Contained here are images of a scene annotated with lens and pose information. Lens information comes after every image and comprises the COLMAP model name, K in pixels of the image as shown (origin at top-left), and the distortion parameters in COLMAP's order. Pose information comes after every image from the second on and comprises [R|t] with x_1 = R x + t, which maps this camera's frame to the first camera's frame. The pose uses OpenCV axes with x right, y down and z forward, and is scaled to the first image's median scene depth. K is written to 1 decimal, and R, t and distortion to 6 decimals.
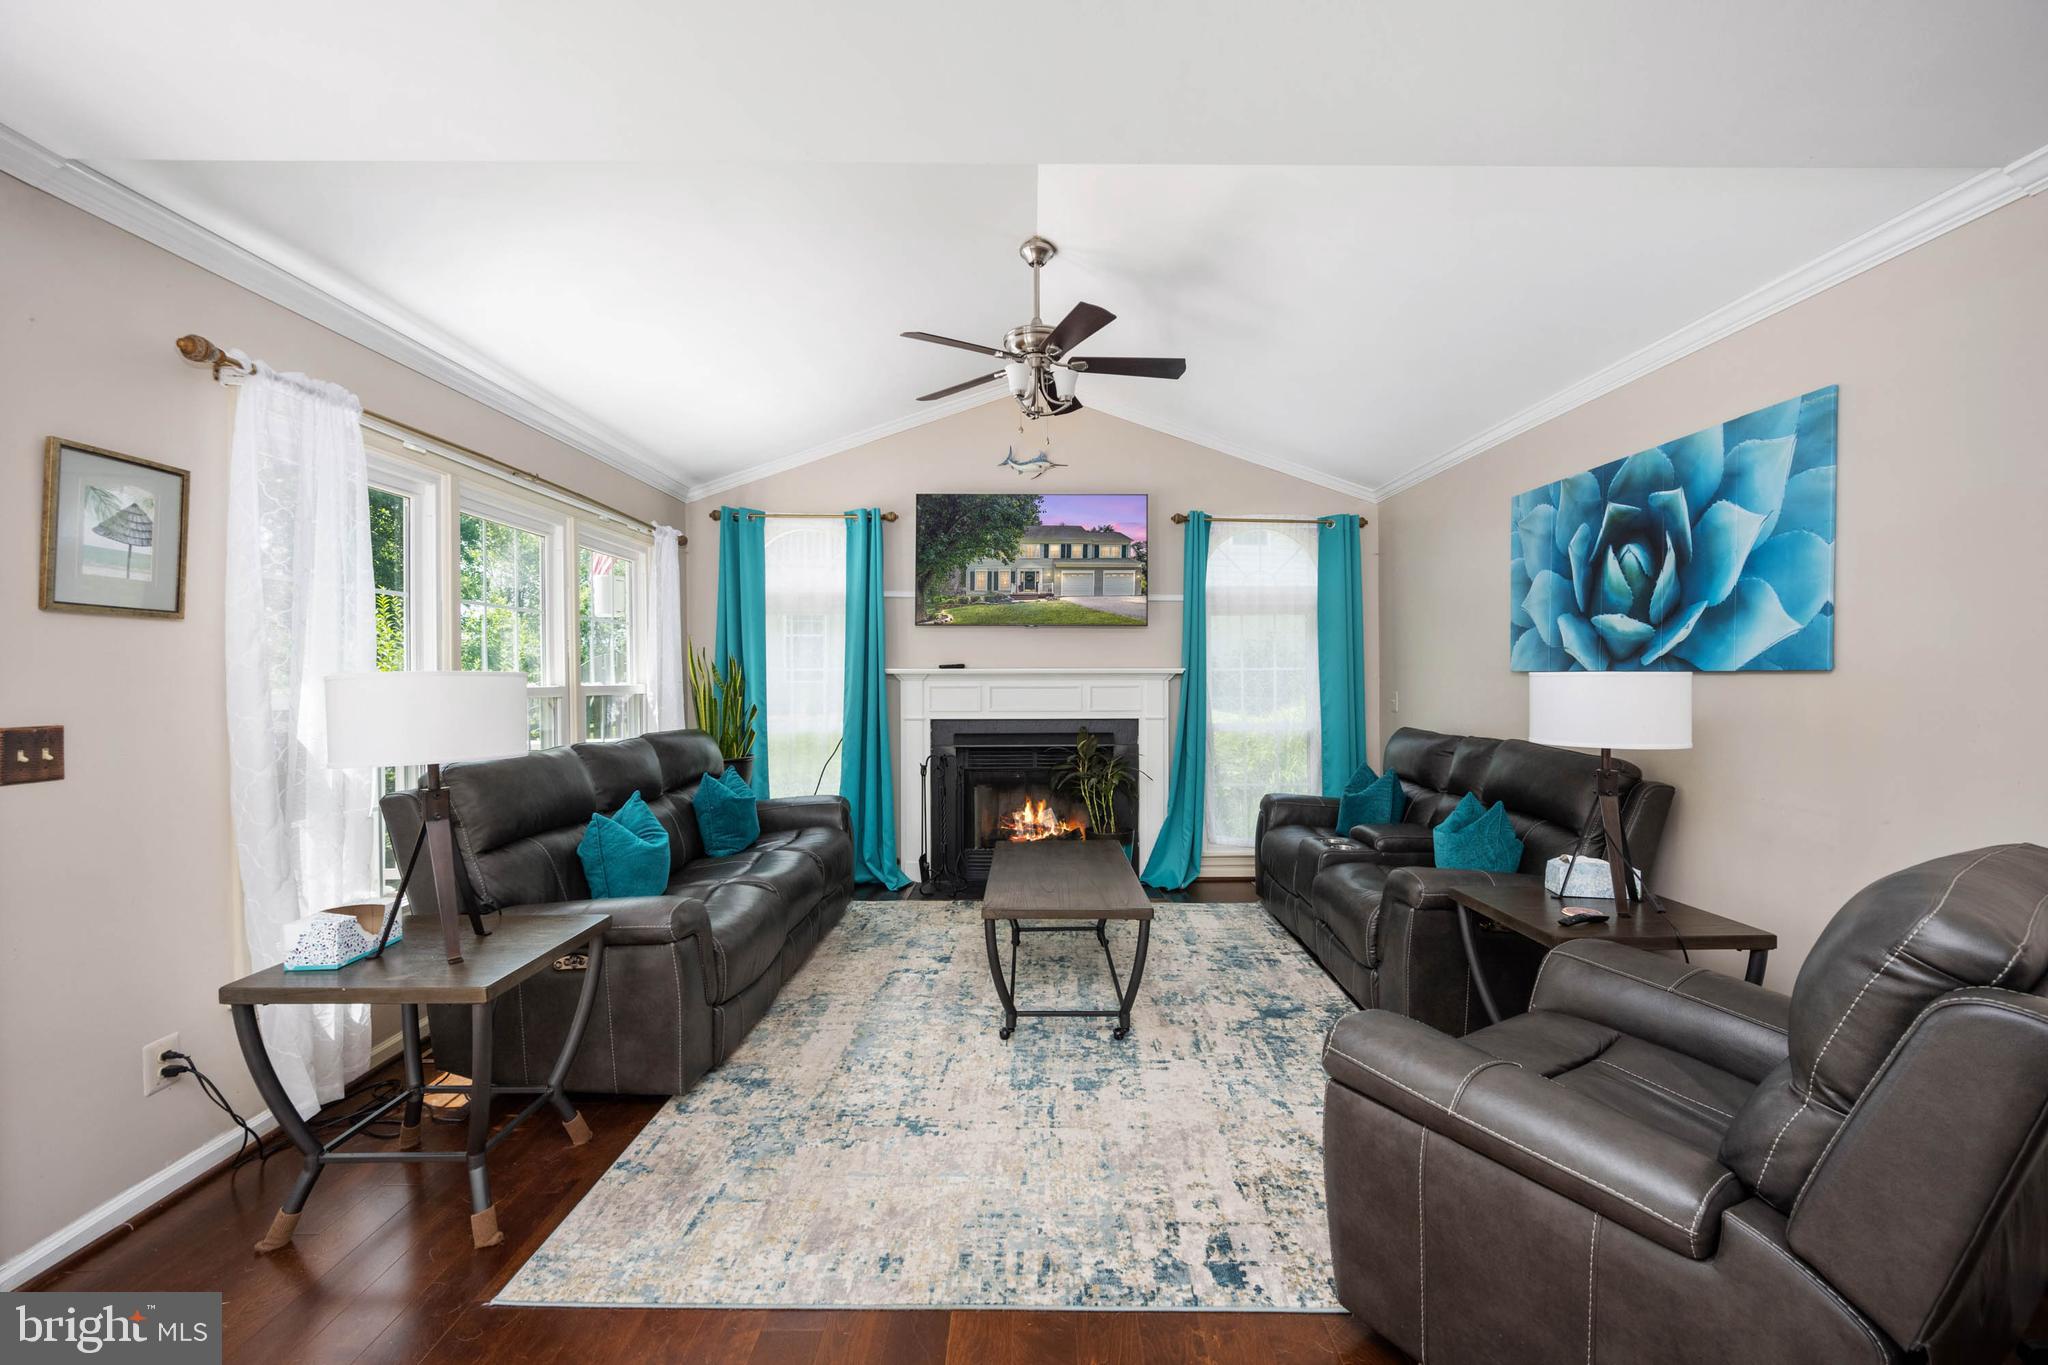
lens RADIAL K [[834.2, 0, 1051.8], [0, 834.2, 671.5], [0, 0, 1]] dist [0.000502, 0.000245]
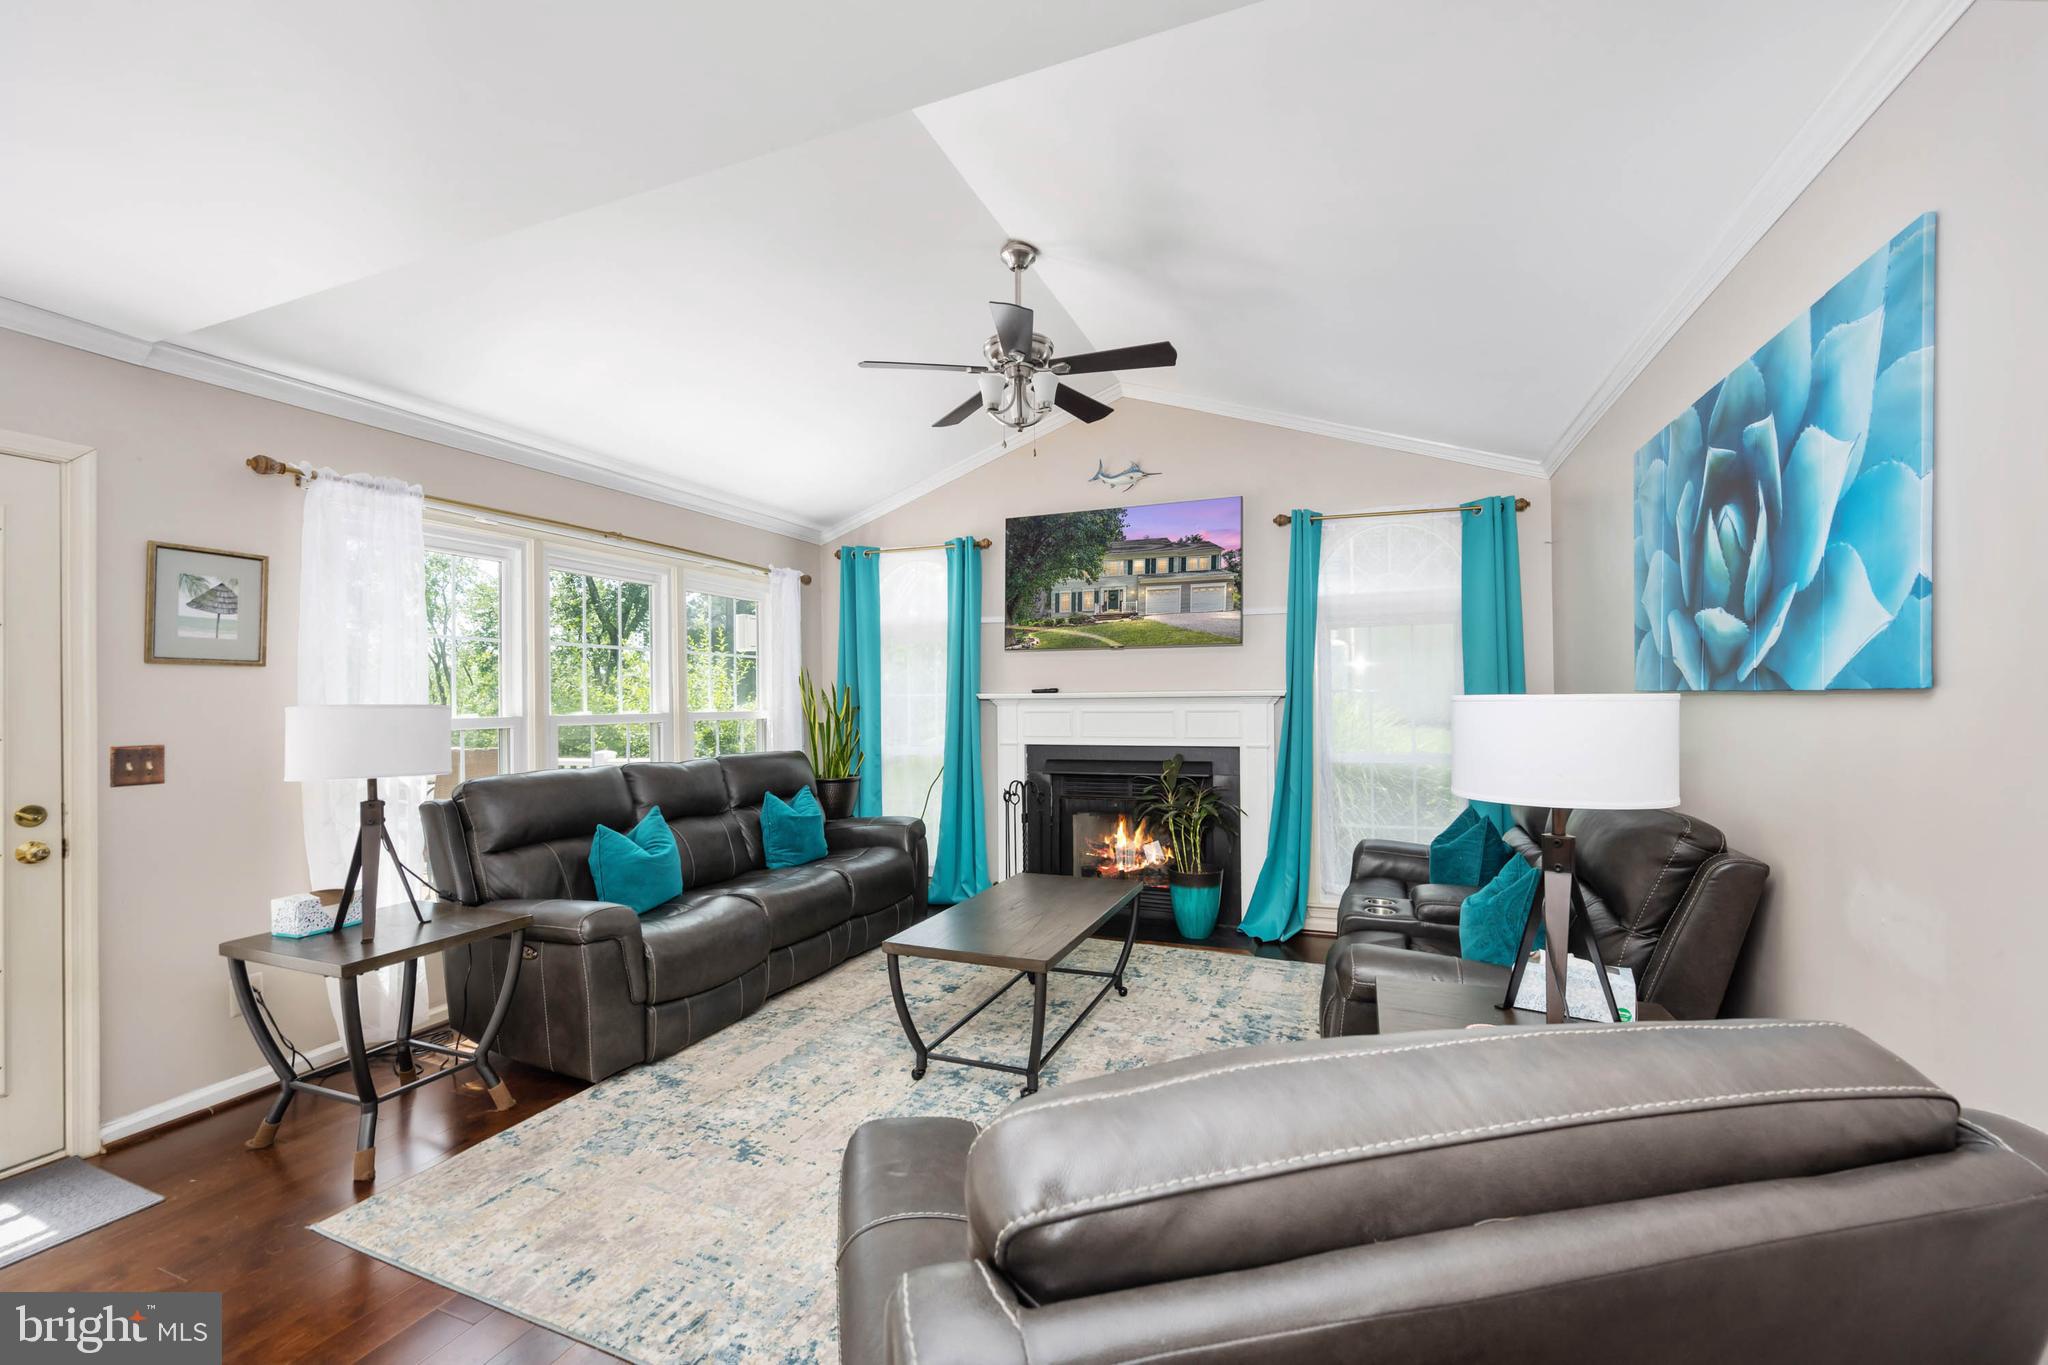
lens RADIAL K [[834.2, 0, 1046.0], [0, 834.2, 691.7], [0, 0, 1]] dist [0.000502, 0.000245]
pose [[0.925958, -0.010739, -0.377473, 0.260791], [0.010149, 0.999942, -0.003551, -0.001759], [0.377489, -0.000543, 0.926014, 0.094178]]
